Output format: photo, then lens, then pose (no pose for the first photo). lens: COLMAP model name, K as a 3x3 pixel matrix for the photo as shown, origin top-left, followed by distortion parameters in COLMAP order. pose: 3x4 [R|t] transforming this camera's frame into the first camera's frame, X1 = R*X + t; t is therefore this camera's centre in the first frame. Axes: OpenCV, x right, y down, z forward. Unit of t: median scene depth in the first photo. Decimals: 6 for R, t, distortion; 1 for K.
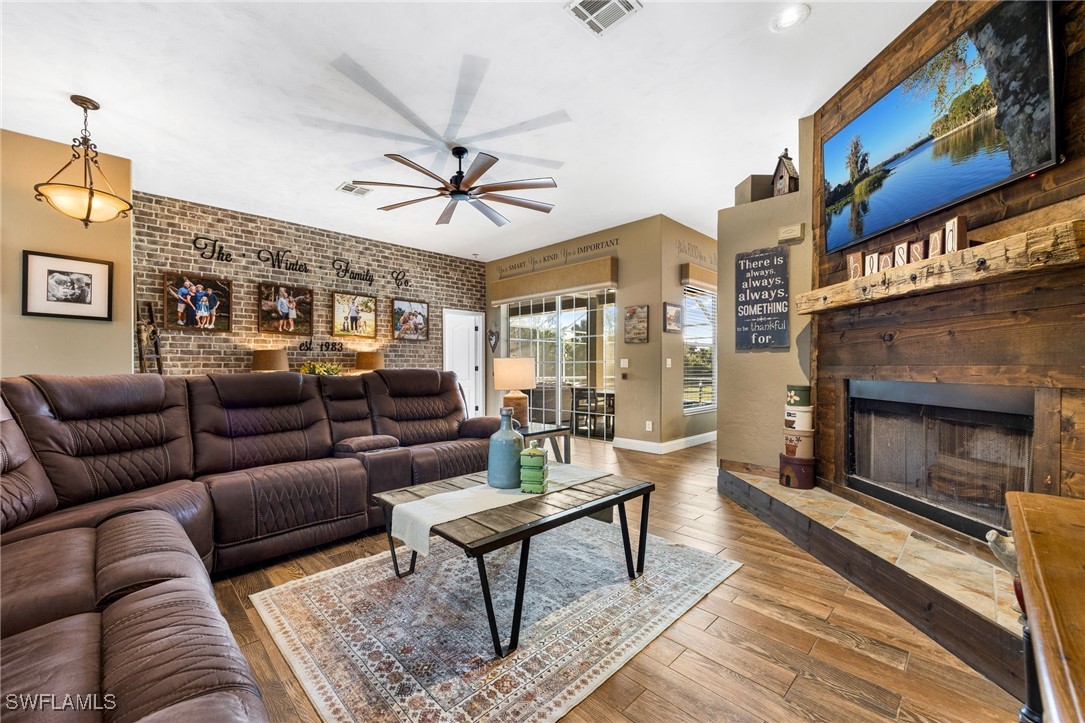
lens RADIAL K [[435.3, 0, 545.0], [0, 435.3, 366.4], [0, 0, 1]] dist [-0.001485, -0.000376]
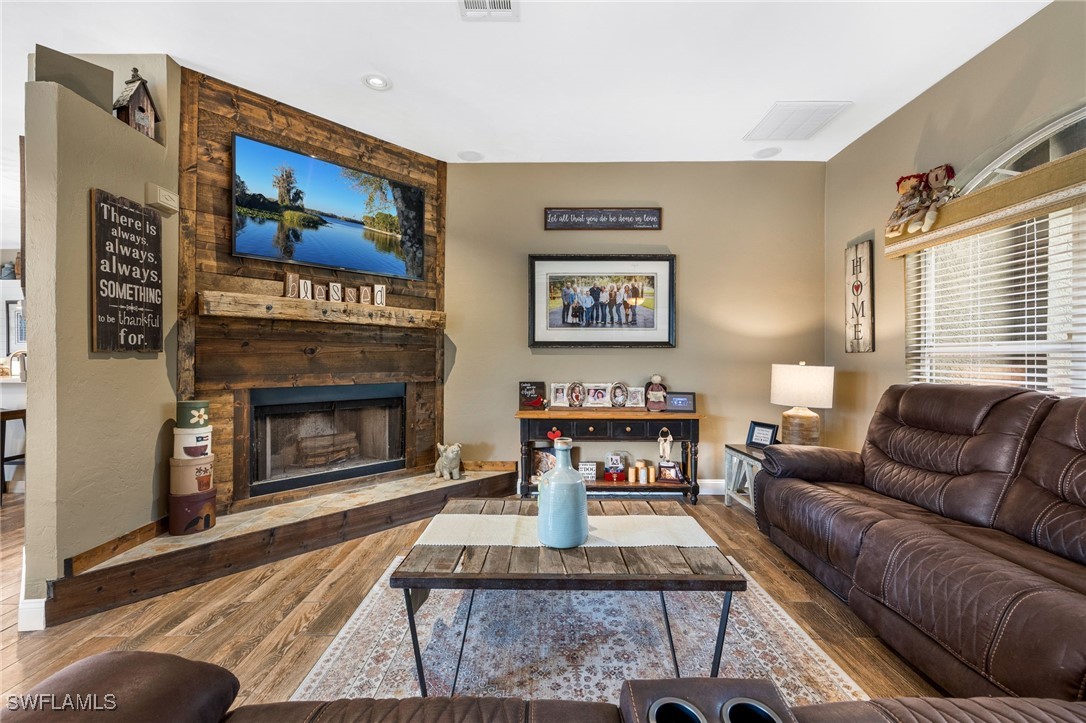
lens RADIAL K [[441.6, 0, 526.7], [0, 441.6, 358.3], [0, 0, 1]] dist [0.012473, -0.000041]
pose [[-0.680181, 0.004231, 0.733032, -0.522633], [0.001905, 0.999990, -0.004004, -0.037999], [-0.733042, -0.001327, -0.680183, 1.336769]]
